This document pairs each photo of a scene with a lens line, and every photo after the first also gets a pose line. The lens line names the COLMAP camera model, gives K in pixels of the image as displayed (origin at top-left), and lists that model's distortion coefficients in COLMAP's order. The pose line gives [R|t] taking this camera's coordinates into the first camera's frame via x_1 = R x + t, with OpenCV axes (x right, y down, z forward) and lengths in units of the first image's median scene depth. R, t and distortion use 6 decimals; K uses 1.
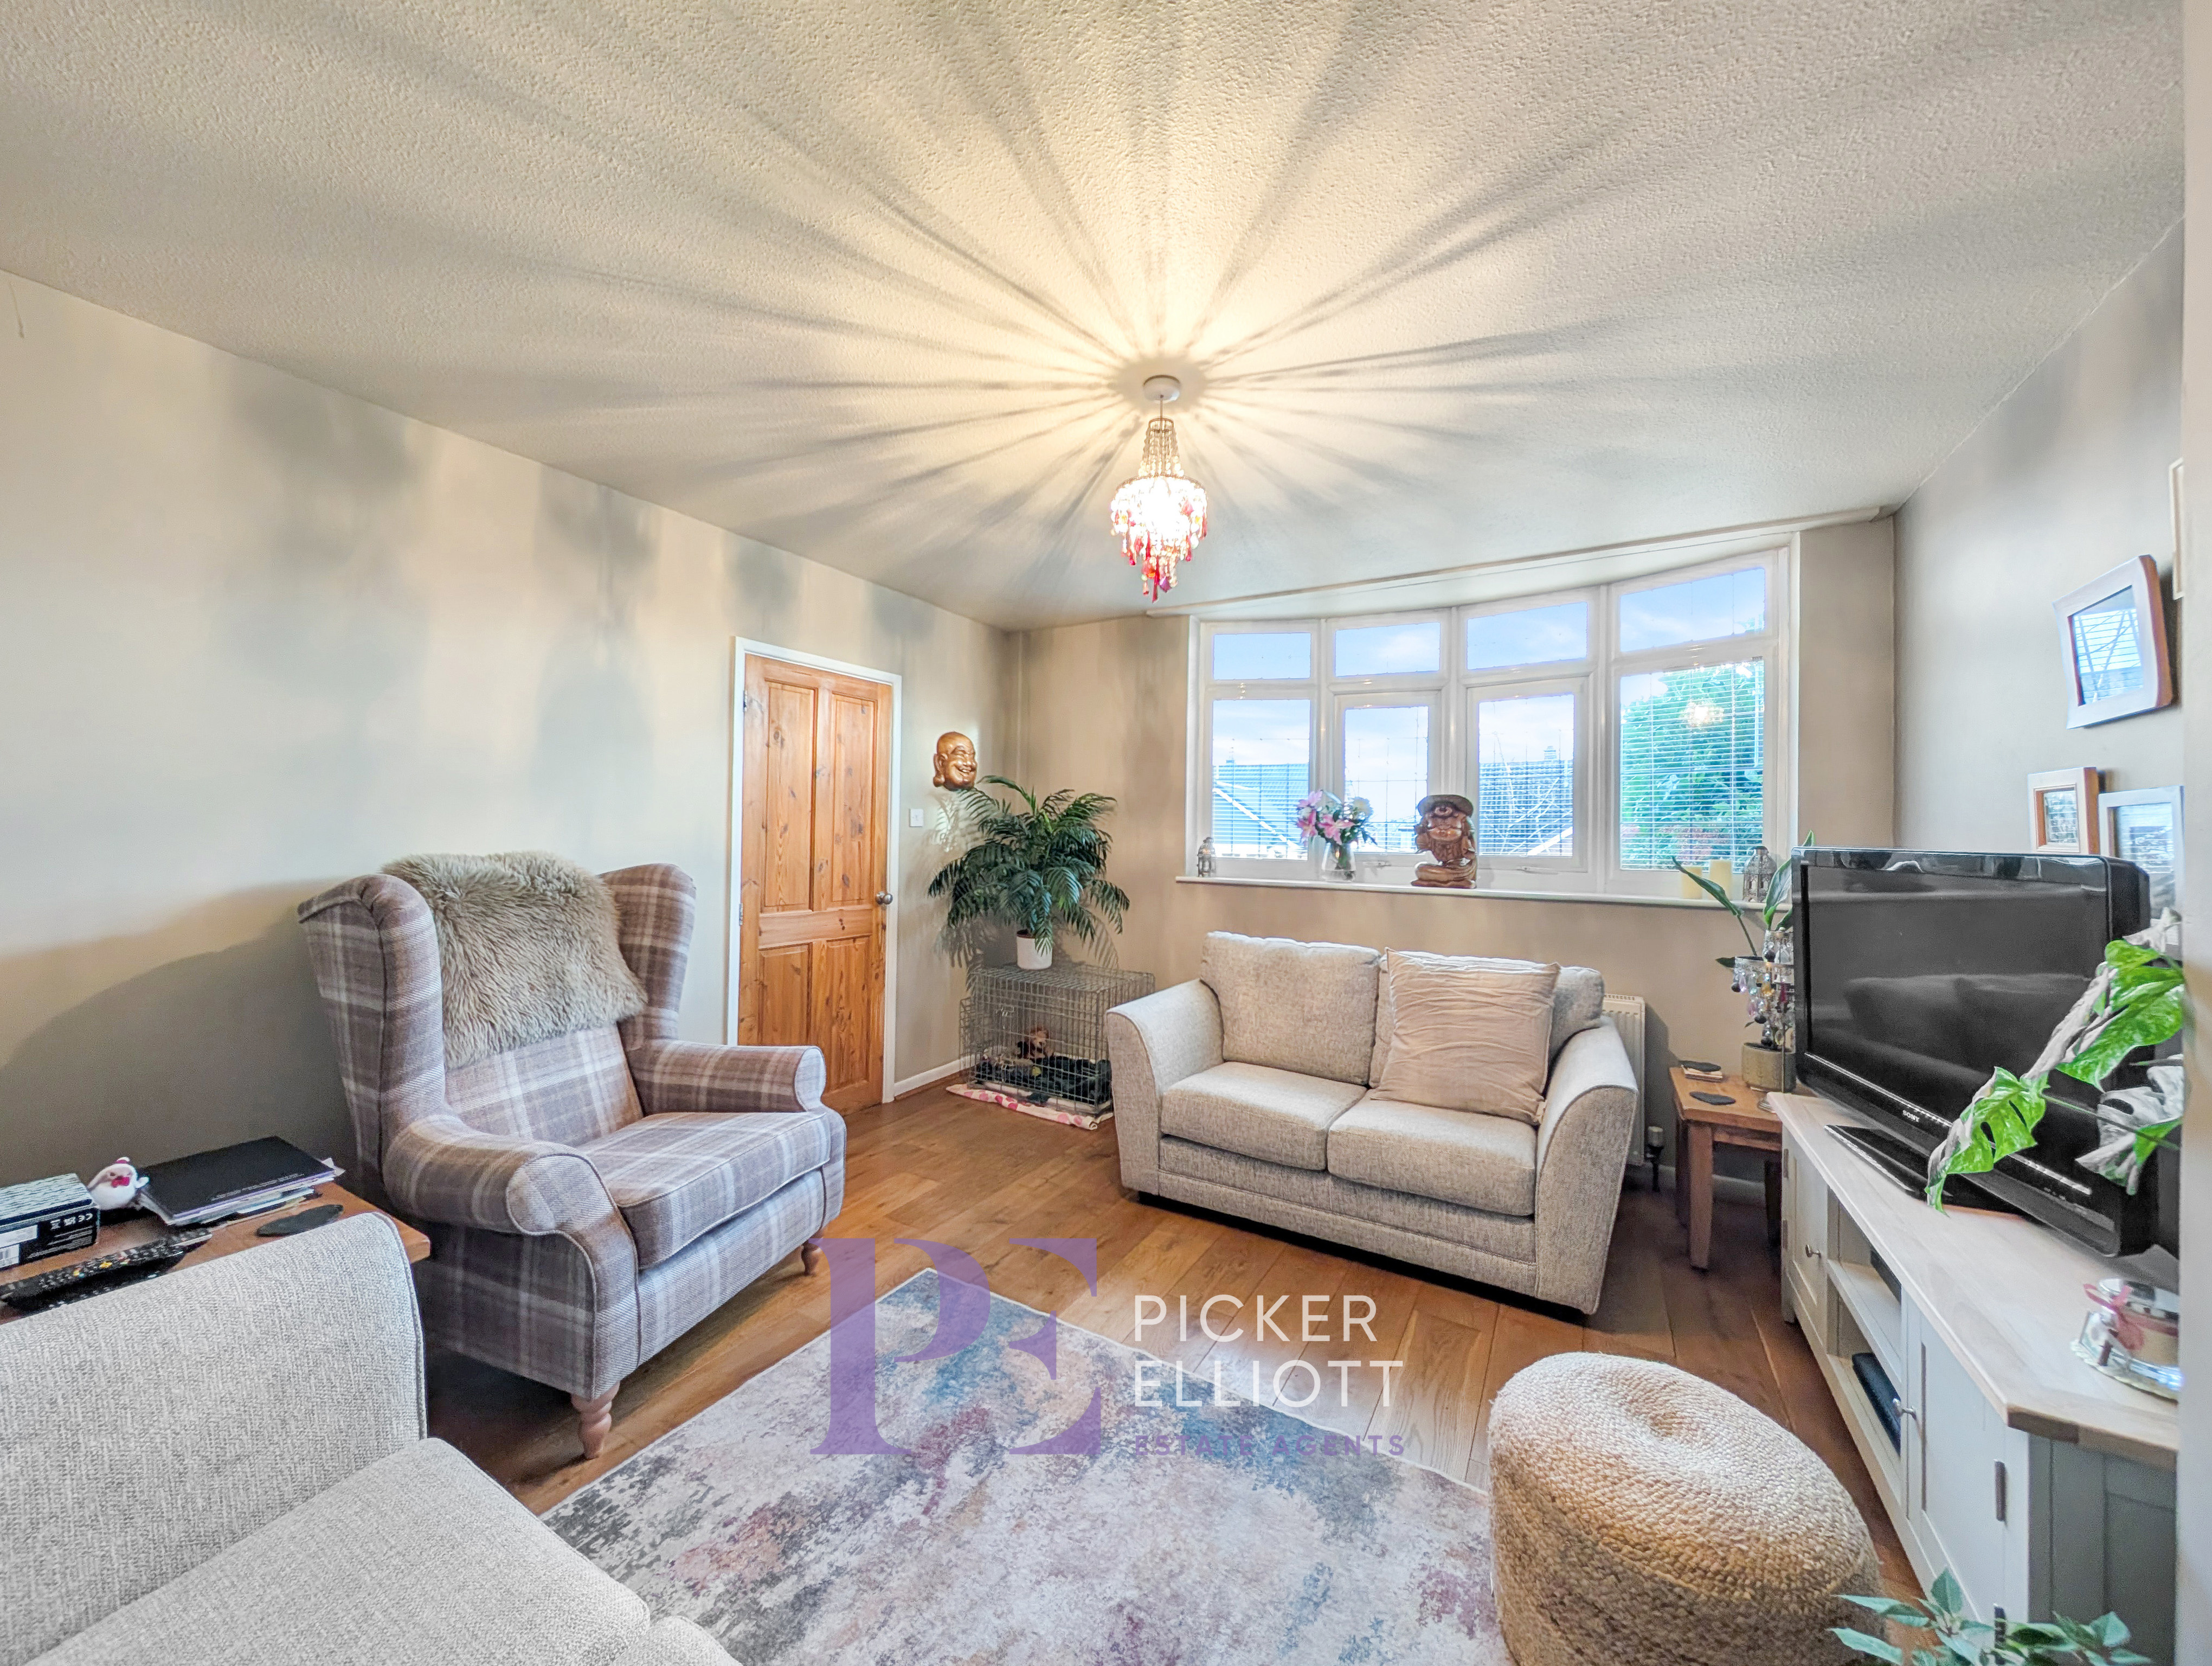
lens RADIAL K [[812.6, 0, 1101.4], [0, 812.6, 821.3], [0, 0, 1]] dist [-0.001496, 0.000912]
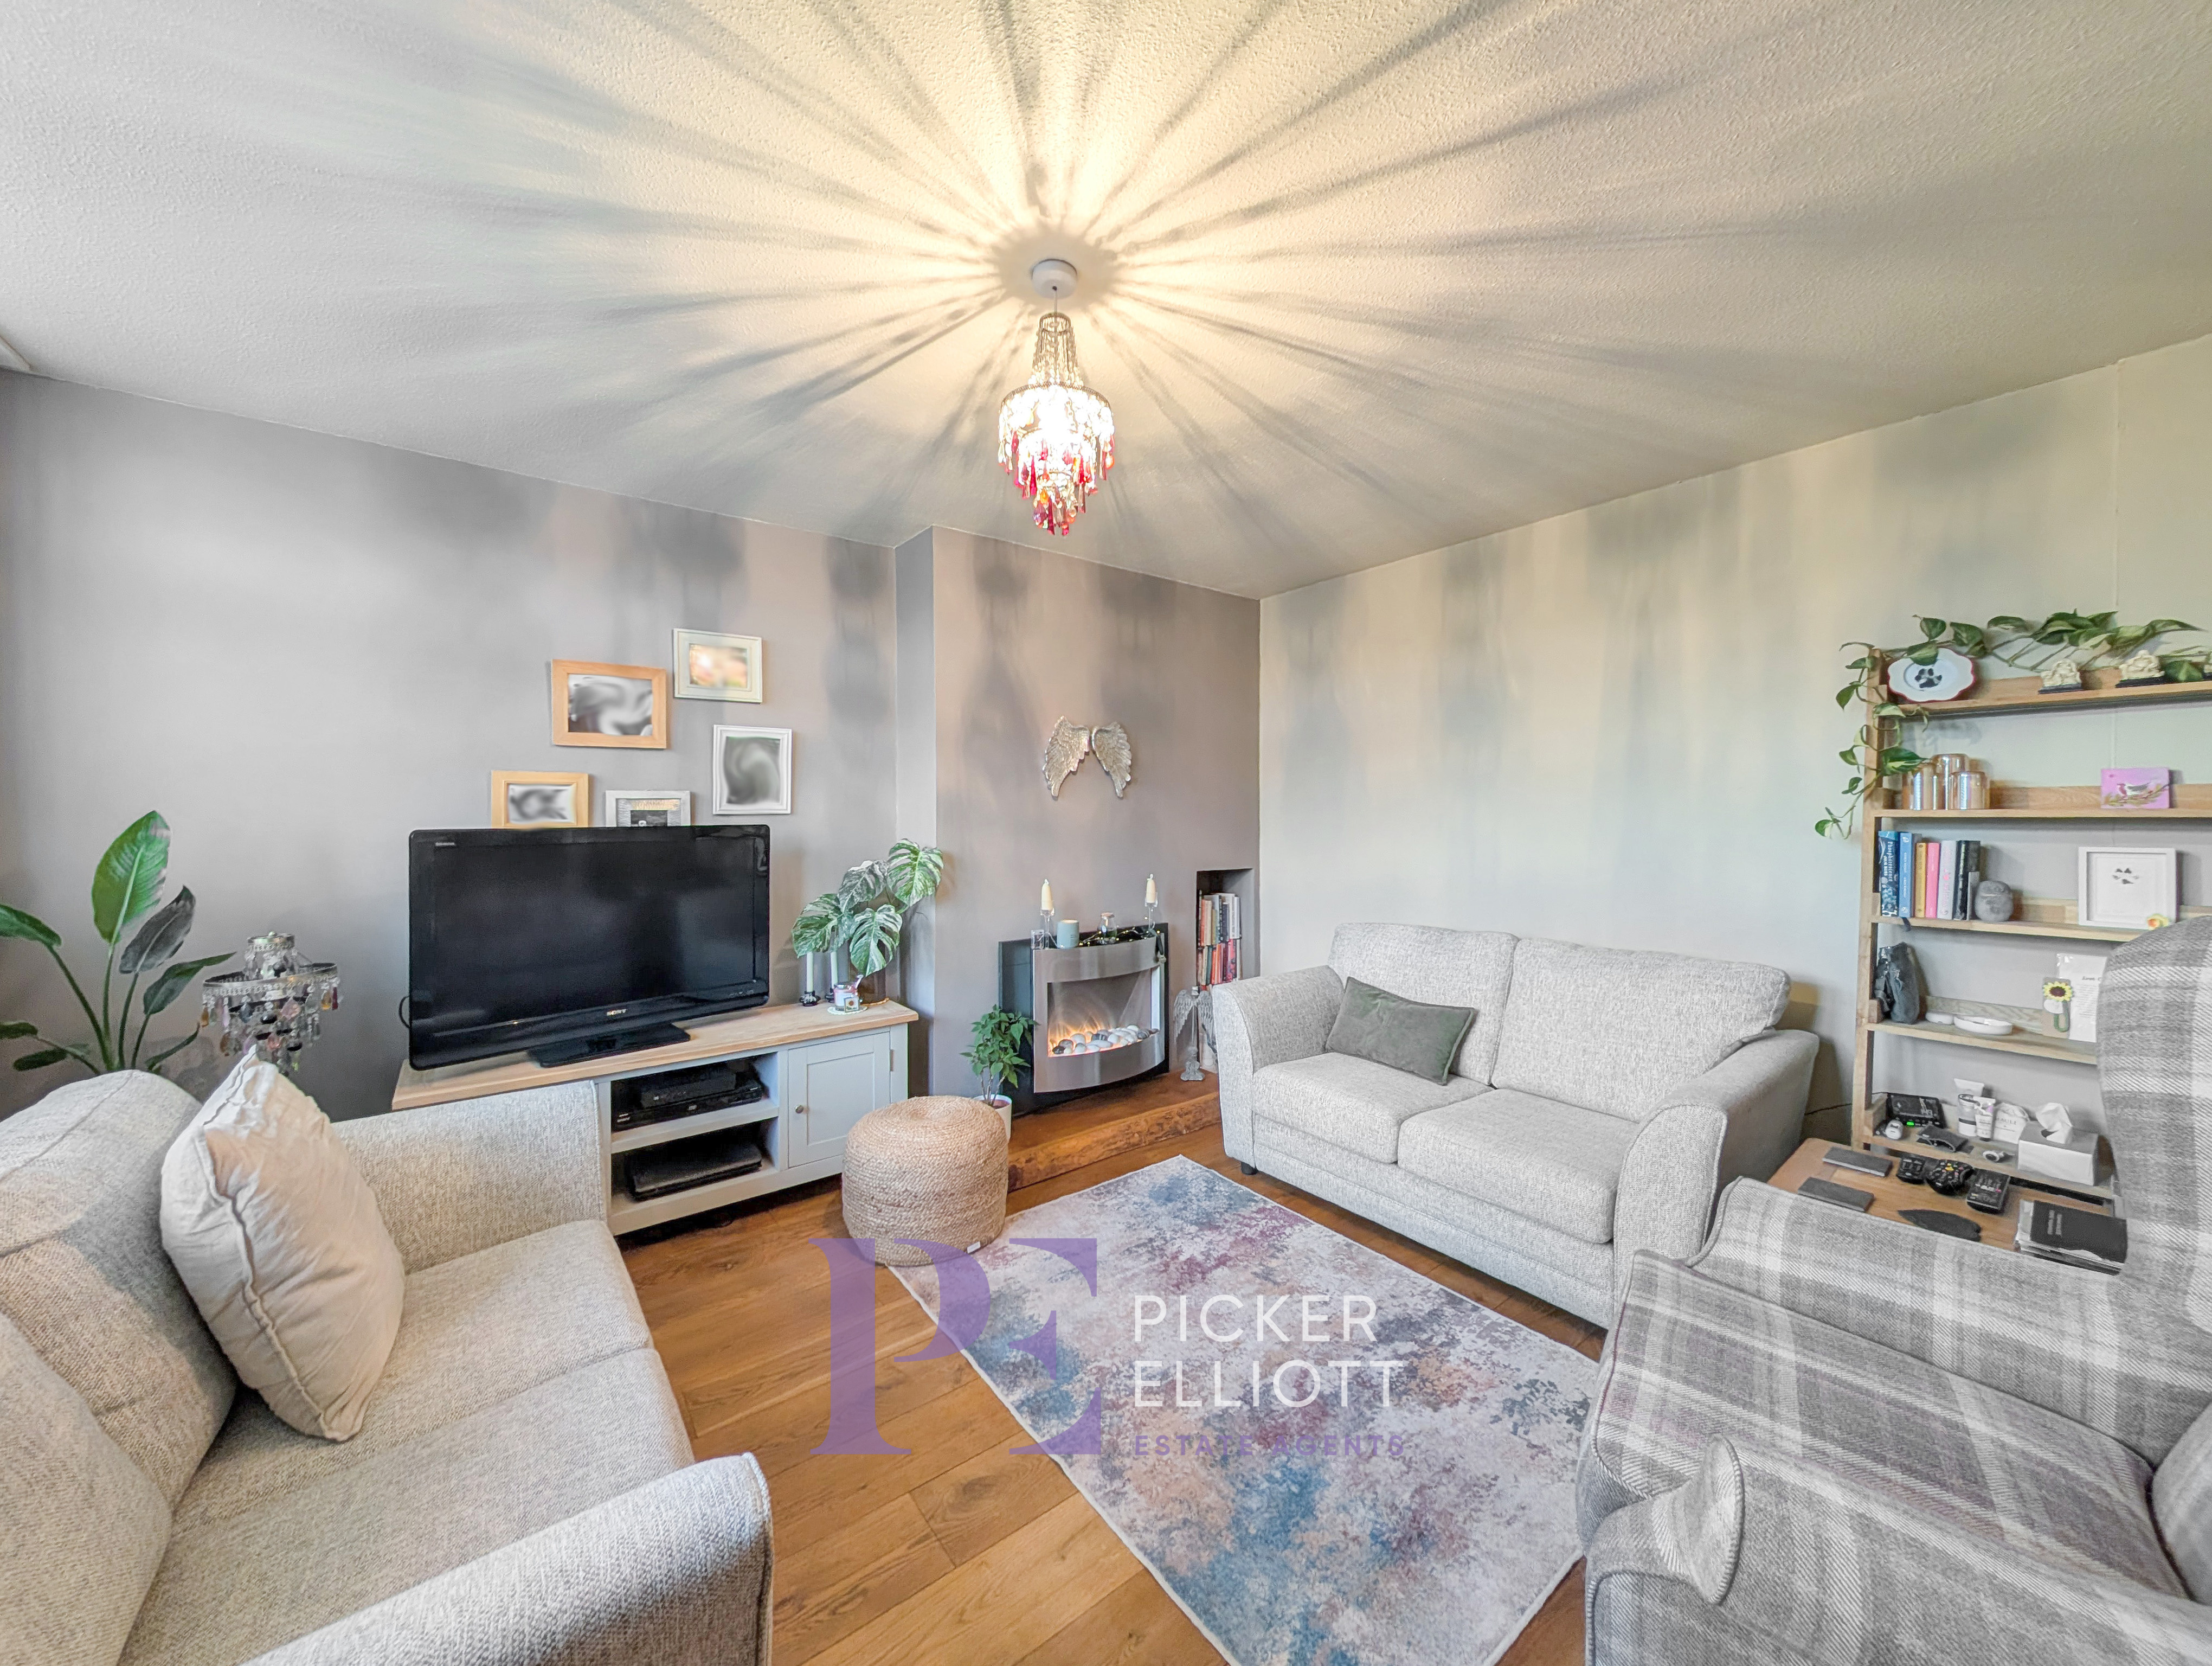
lens RADIAL K [[812.6, 0, 1101.0], [0, 812.6, 825.6], [0, 0, 1]] dist [-0.001496, 0.000912]
pose [[-0.930788, -0.018923, 0.365069, -0.293403], [-0.013825, 0.999767, 0.016573, -0.003690], [-0.365297, 0.010379, -0.930833, 1.864900]]
